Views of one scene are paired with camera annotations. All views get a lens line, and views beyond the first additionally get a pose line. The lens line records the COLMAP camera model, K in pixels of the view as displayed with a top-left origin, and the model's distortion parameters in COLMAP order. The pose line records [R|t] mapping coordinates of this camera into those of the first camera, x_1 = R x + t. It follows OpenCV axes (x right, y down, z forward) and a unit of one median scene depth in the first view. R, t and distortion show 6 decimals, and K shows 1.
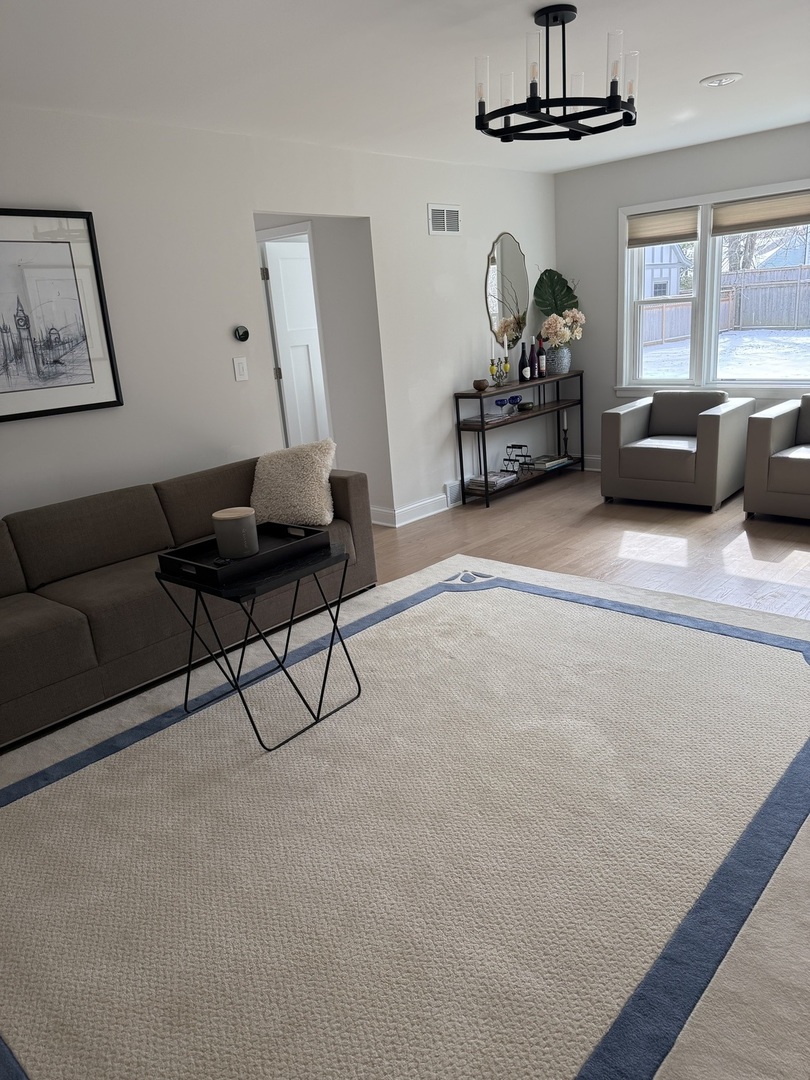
lens RADIAL K [[750.5, 0, 402.4], [0, 750.5, 556.1], [0, 0, 1]] dist [-0.004692, -0.003743]
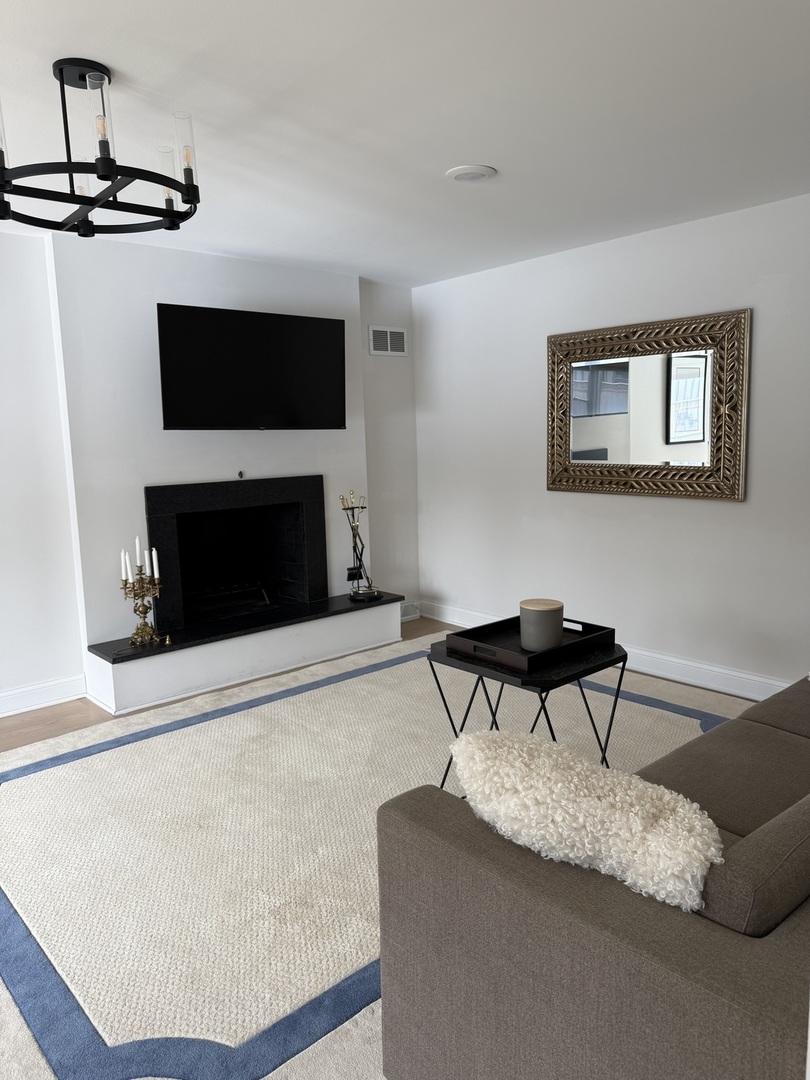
lens RADIAL K [[753.3, 0, 423.7], [0, 753.3, 536.8], [0, 0, 1]] dist [0.002488, -0.003119]
pose [[-0.991279, 0.089107, 0.097083, -0.129278], [0.122083, 0.898331, 0.422016, -0.404618], [-0.049608, 0.430188, -0.901375, 1.327972]]
